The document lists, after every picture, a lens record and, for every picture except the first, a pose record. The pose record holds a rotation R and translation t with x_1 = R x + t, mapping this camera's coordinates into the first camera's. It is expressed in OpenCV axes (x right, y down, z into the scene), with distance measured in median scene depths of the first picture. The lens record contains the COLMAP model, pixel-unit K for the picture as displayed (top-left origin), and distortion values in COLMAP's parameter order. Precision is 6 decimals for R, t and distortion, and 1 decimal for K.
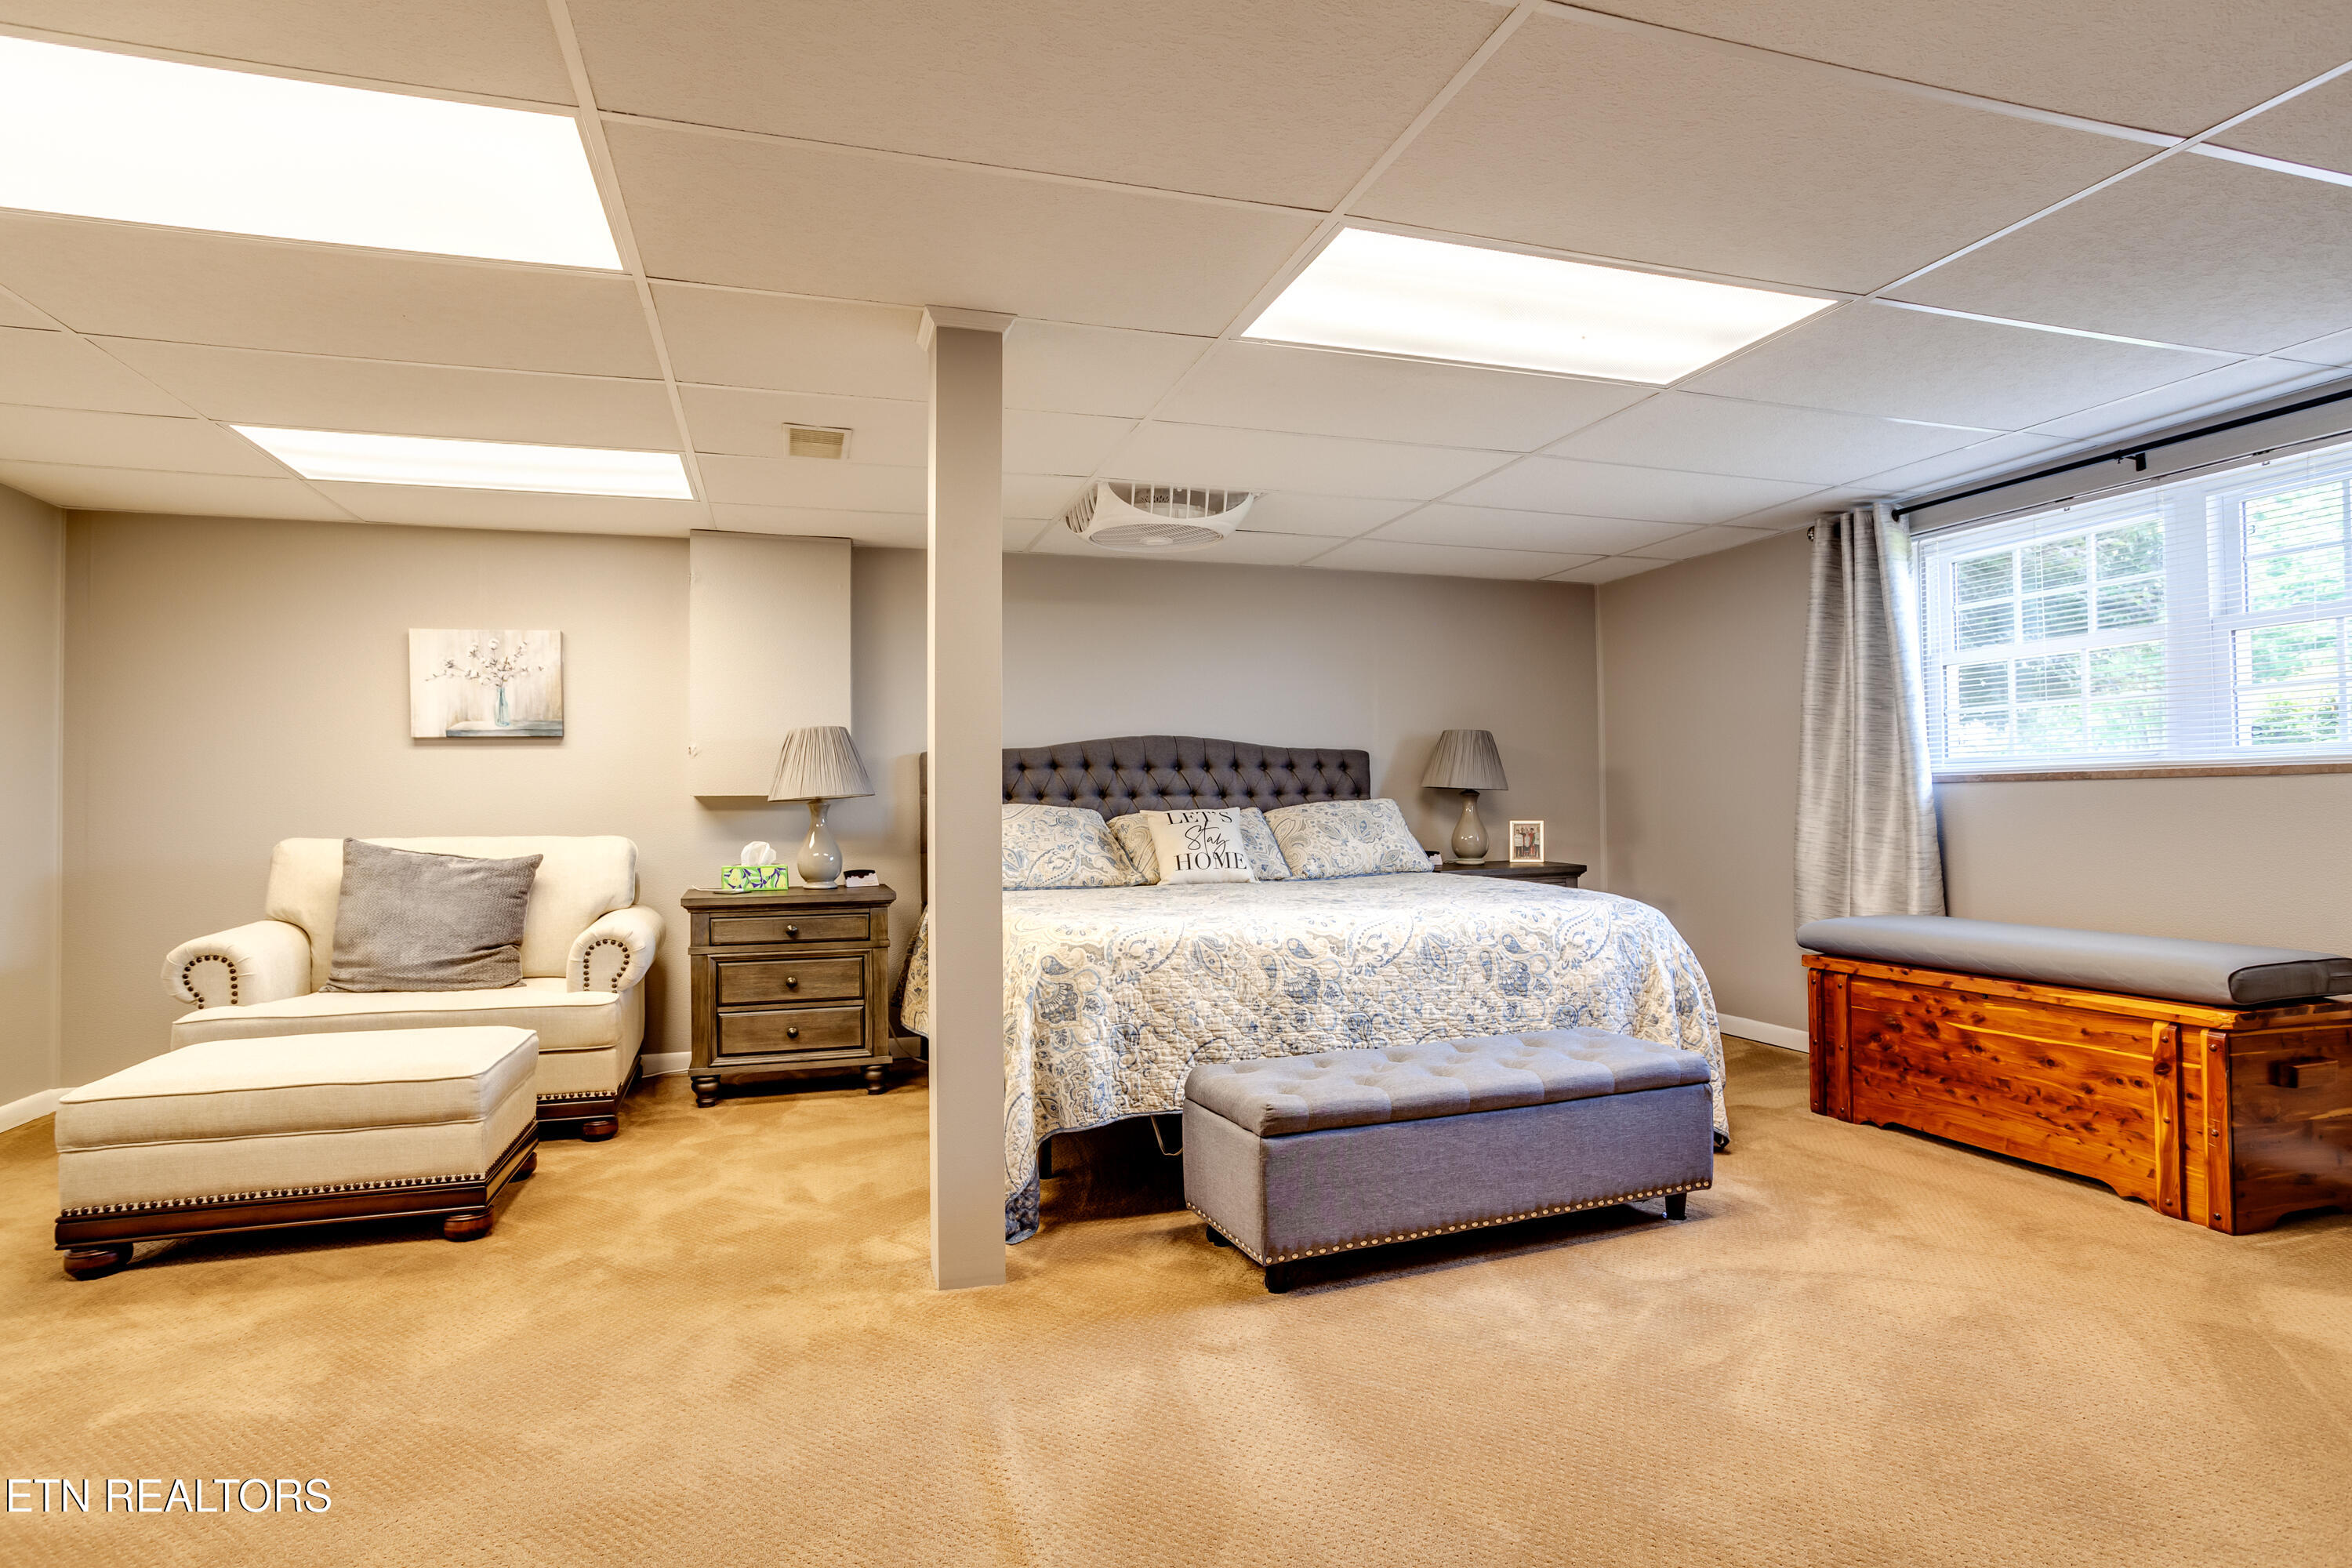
lens RADIAL K [[1146.0, 0, 1183.7], [0, 1146.0, 784.9], [0, 0, 1]] dist [-0.034027, 0.025064]
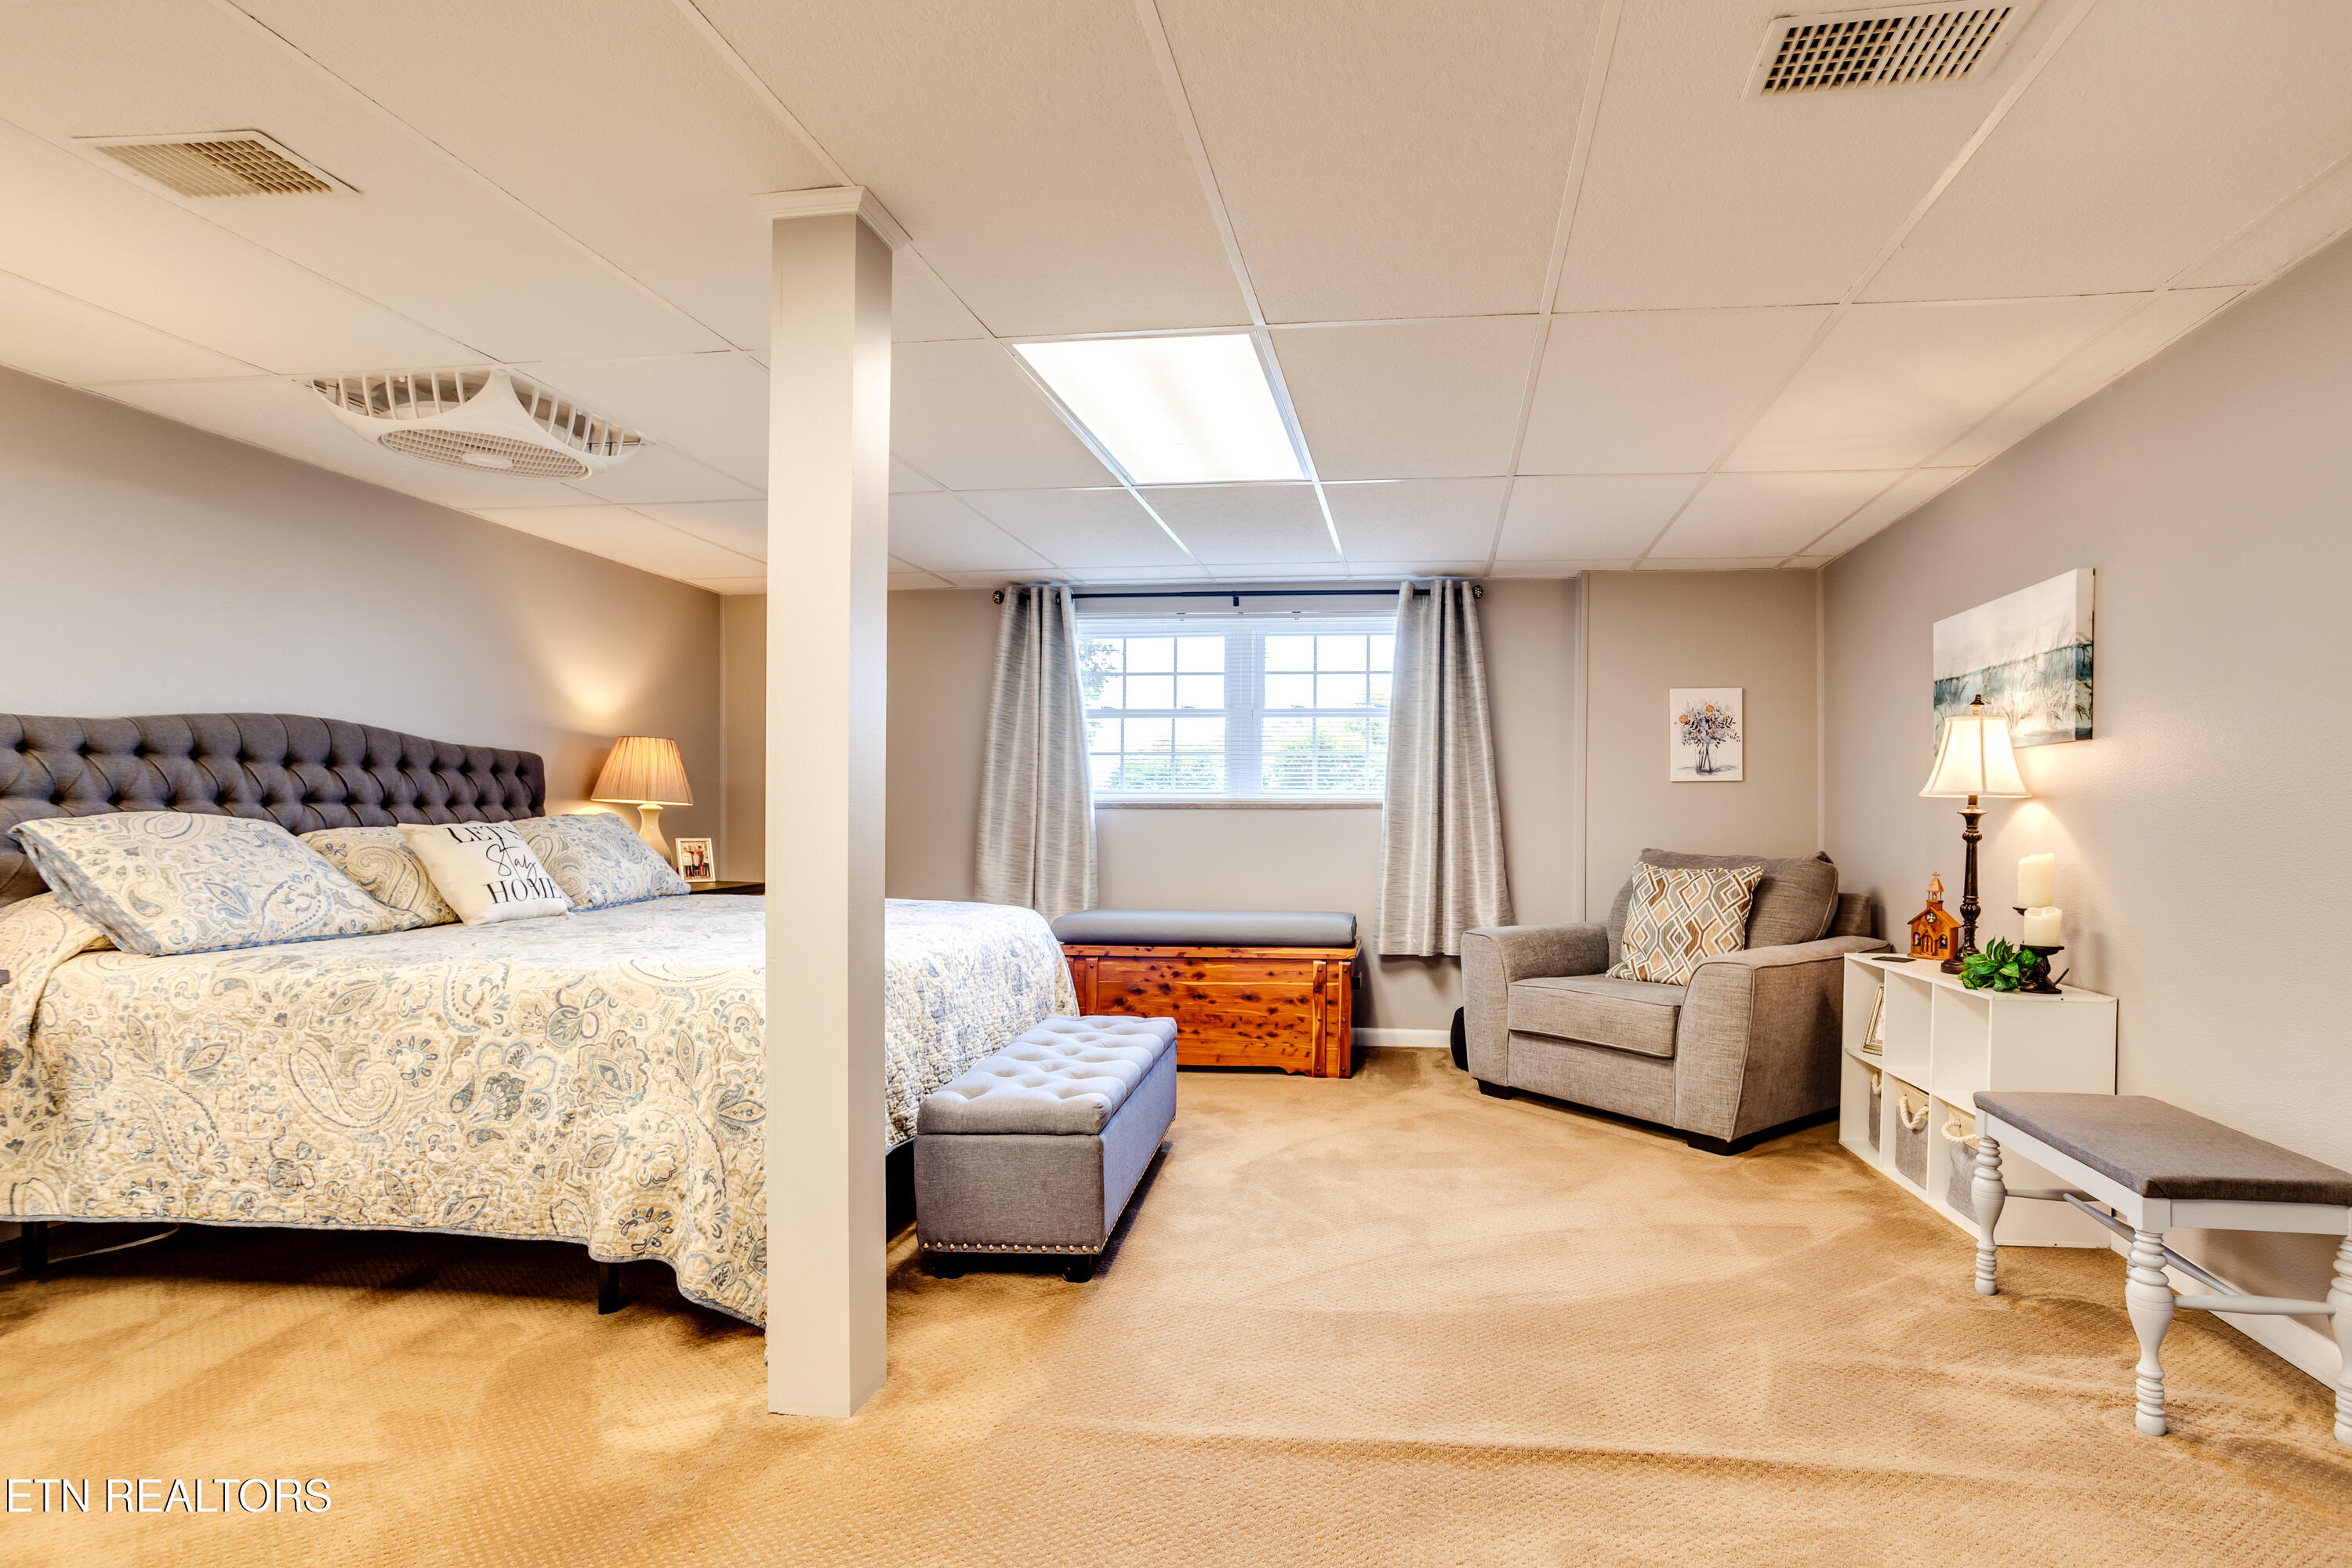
lens RADIAL K [[1146.0, 0, 1264.5], [0, 1146.0, 828.3], [0, 0, 1]] dist [-0.034027, 0.025064]
pose [[0.474593, 0.005446, 0.880188, -0.419238], [-0.024052, 0.999688, 0.006783, 0.007514], [-0.879877, -0.024390, 0.474576, 0.198616]]
